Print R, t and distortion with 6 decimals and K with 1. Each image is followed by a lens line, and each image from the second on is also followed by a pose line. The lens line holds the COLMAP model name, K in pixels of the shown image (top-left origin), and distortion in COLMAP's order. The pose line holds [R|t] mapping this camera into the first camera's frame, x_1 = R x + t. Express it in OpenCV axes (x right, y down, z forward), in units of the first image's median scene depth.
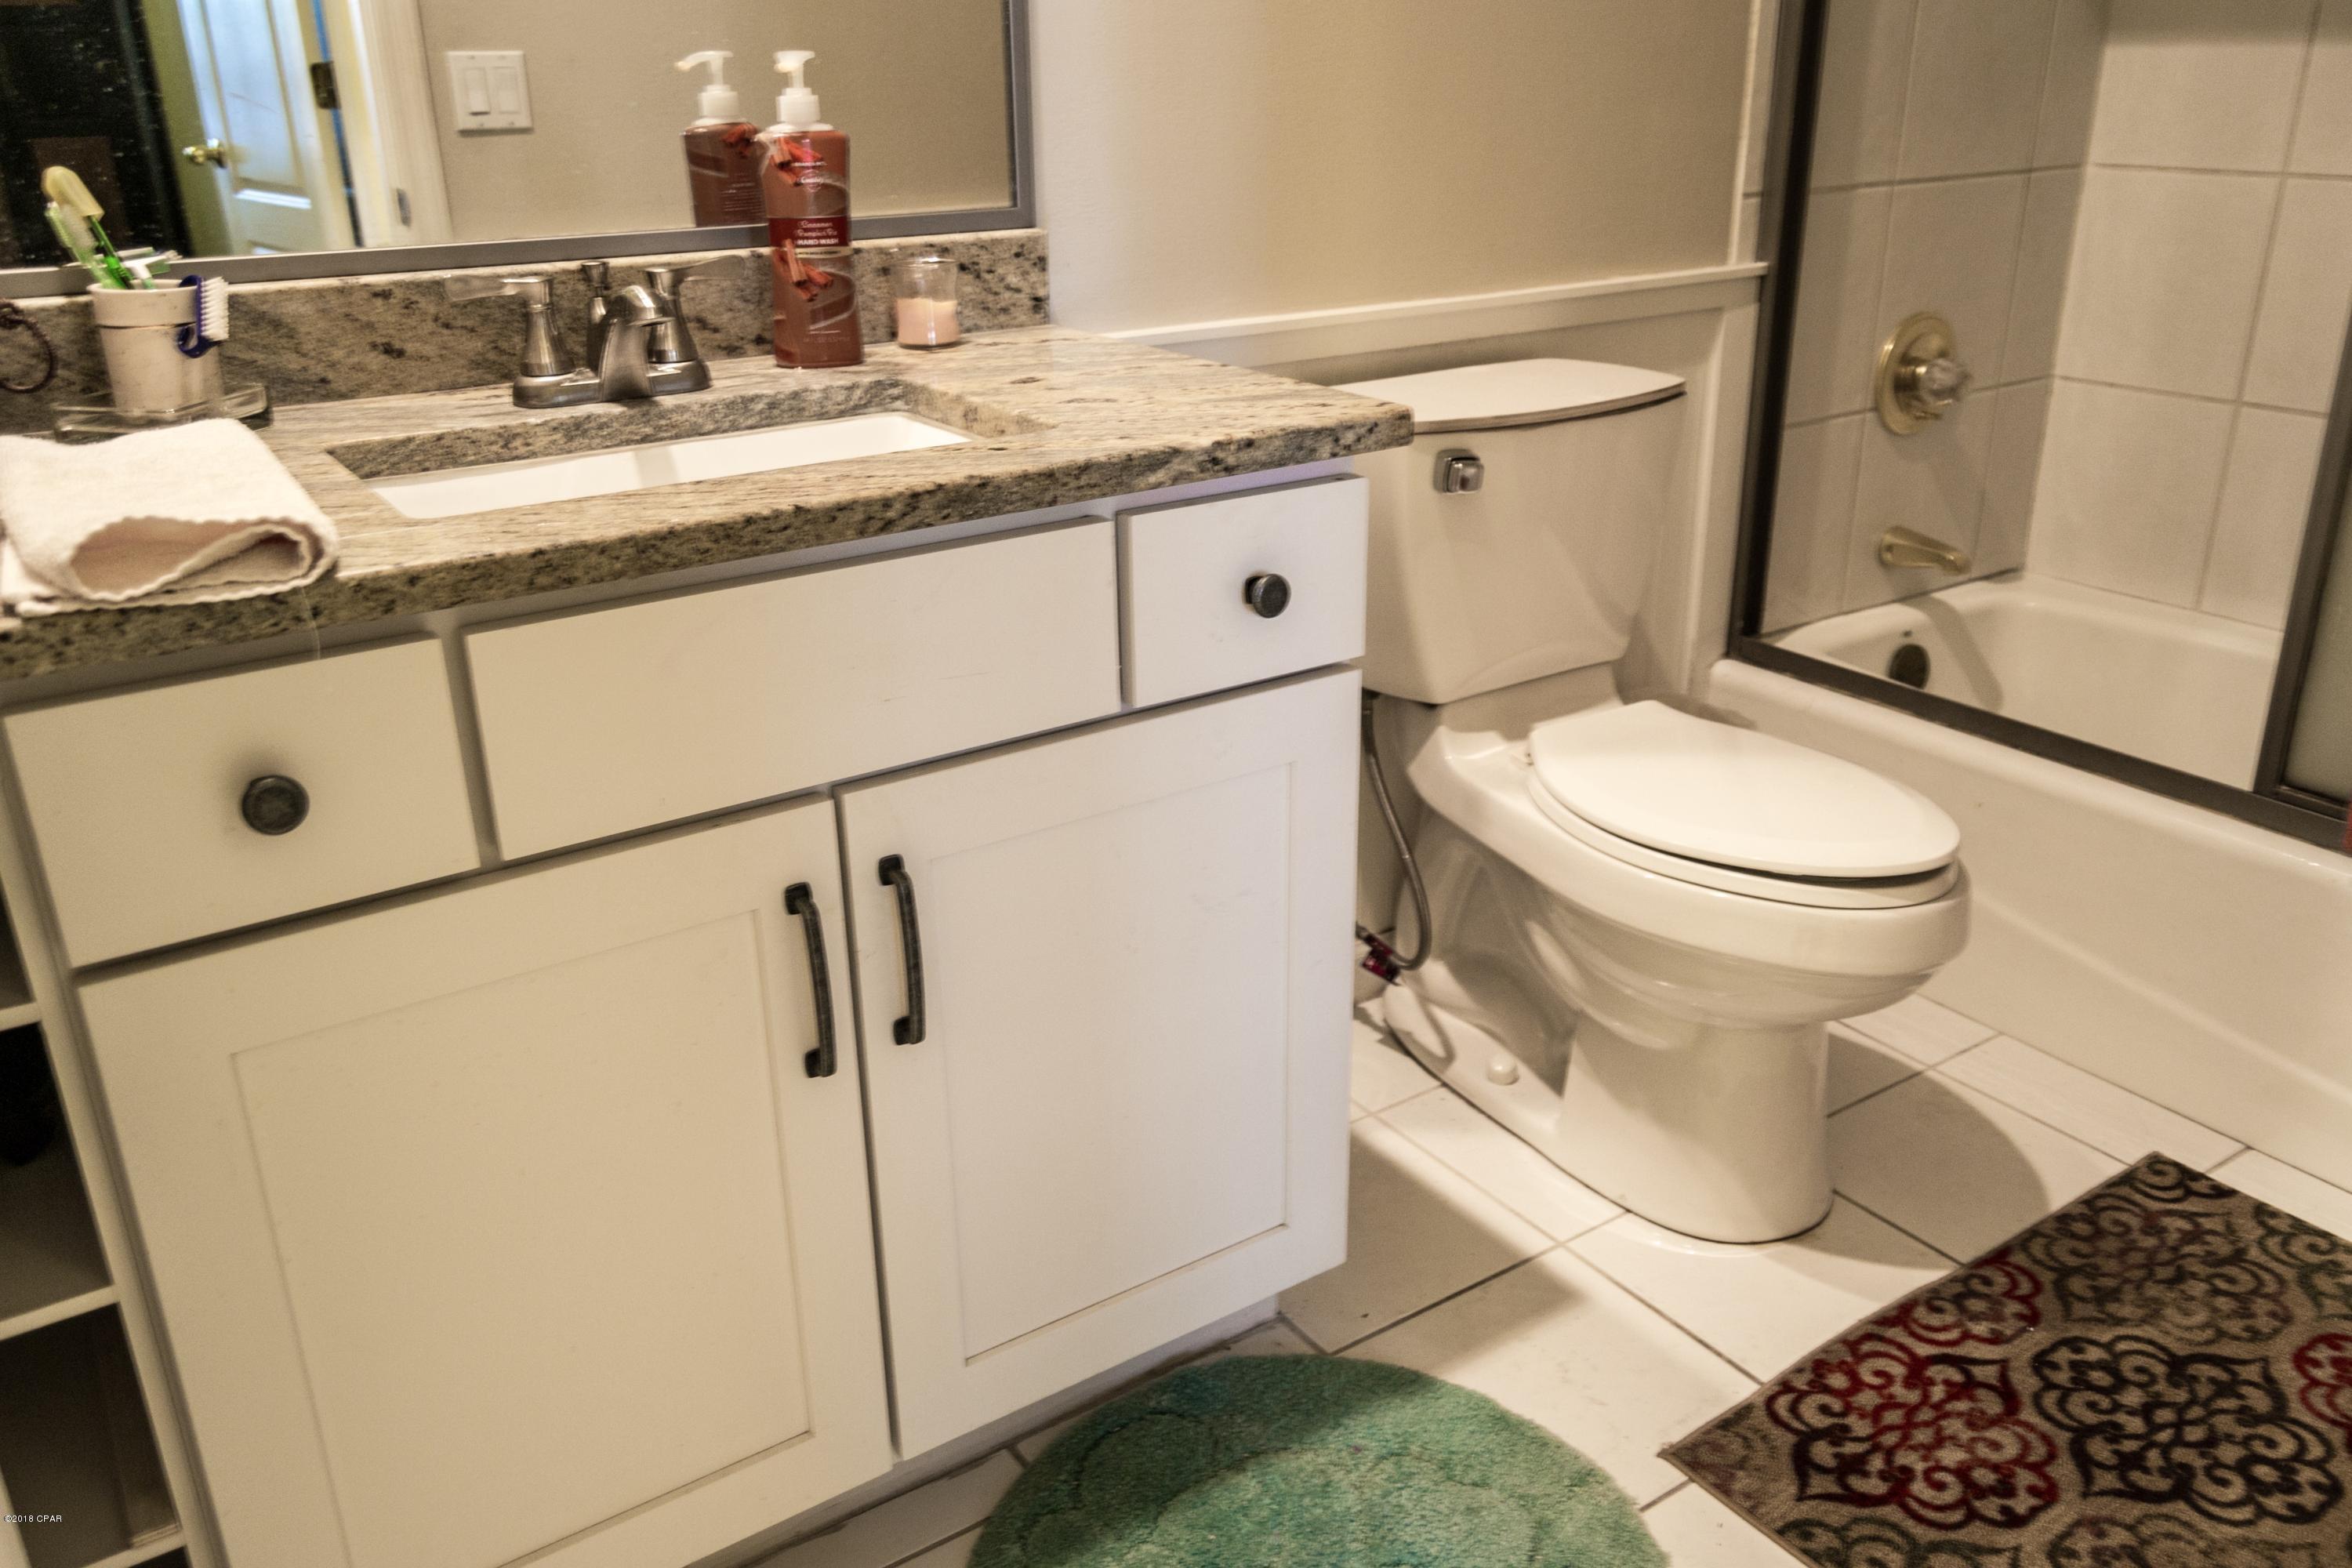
lens RADIAL K [[1860.0, 0, 1170.5], [0, 1860.0, 781.2], [0, 0, 1]] dist [-0.009465, 0.020877]
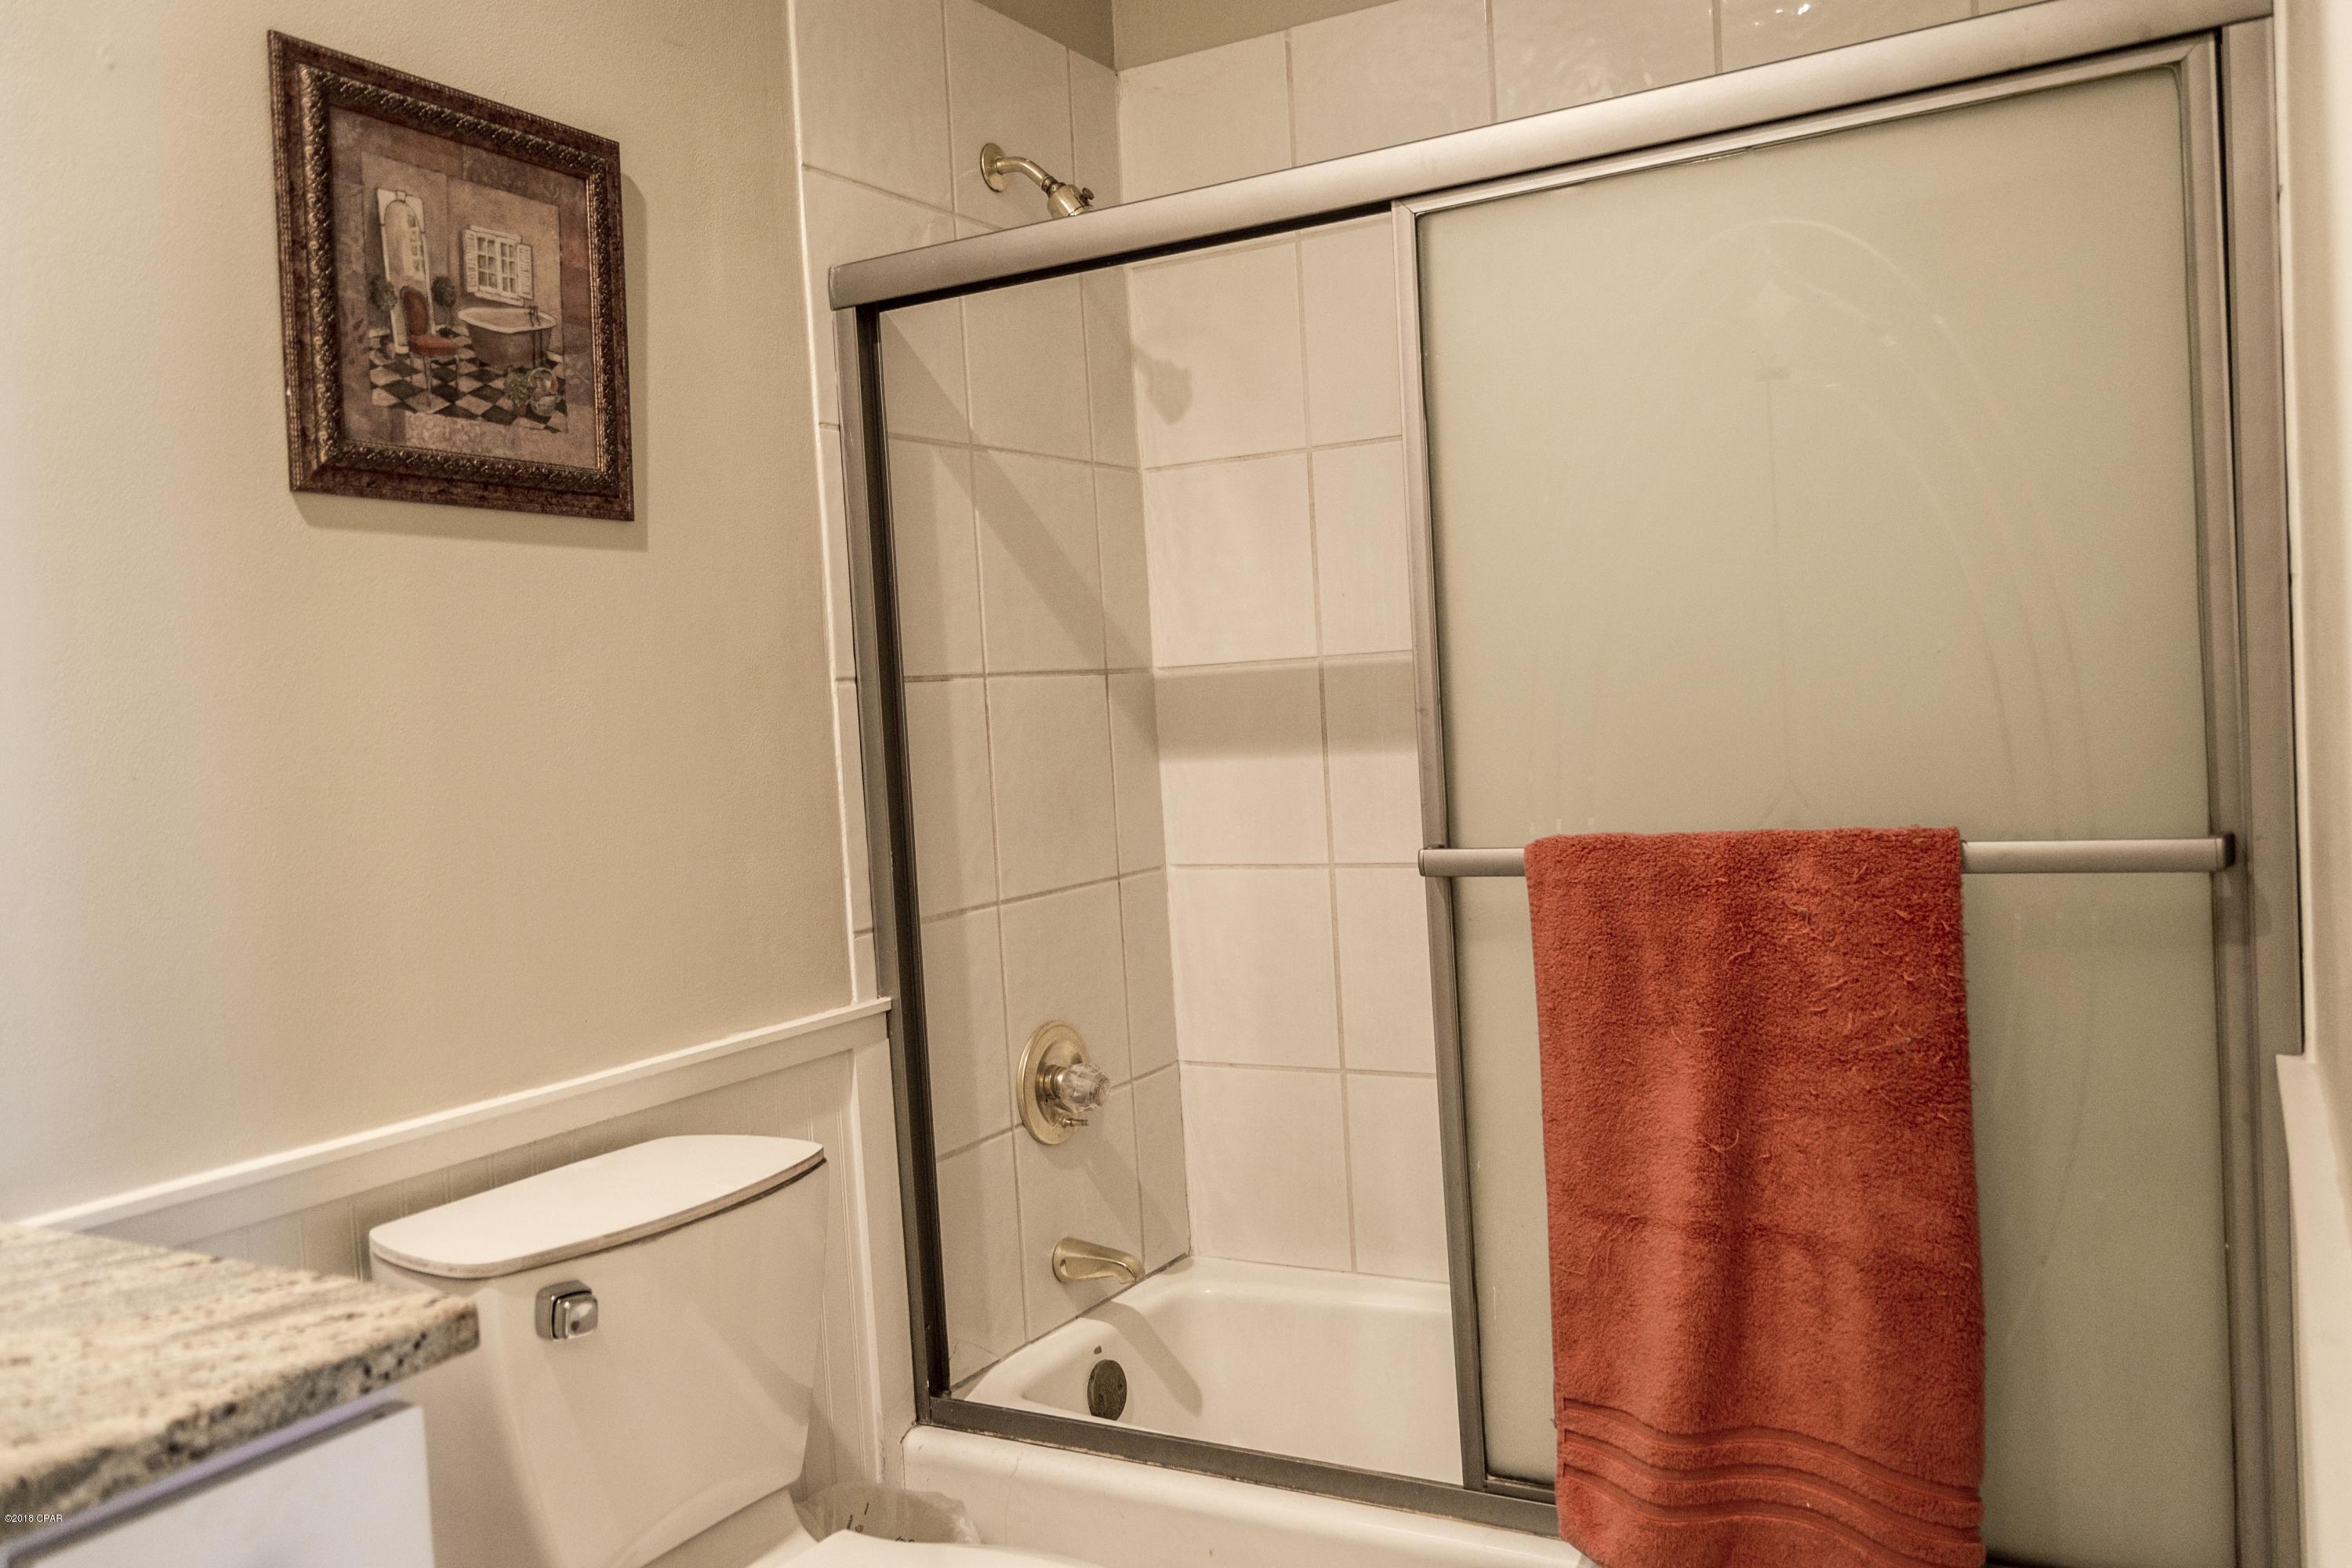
lens RADIAL K [[1860.0, 0, 1174.8], [0, 1860.0, 784.2], [0, 0, 1]] dist [-0.009465, 0.020877]
pose [[0.896058, -0.059042, 0.439993, 0.037826], [0.207107, 0.932247, -0.296684, -0.066304], [-0.392665, 0.356972, 0.847576, 0.093740]]
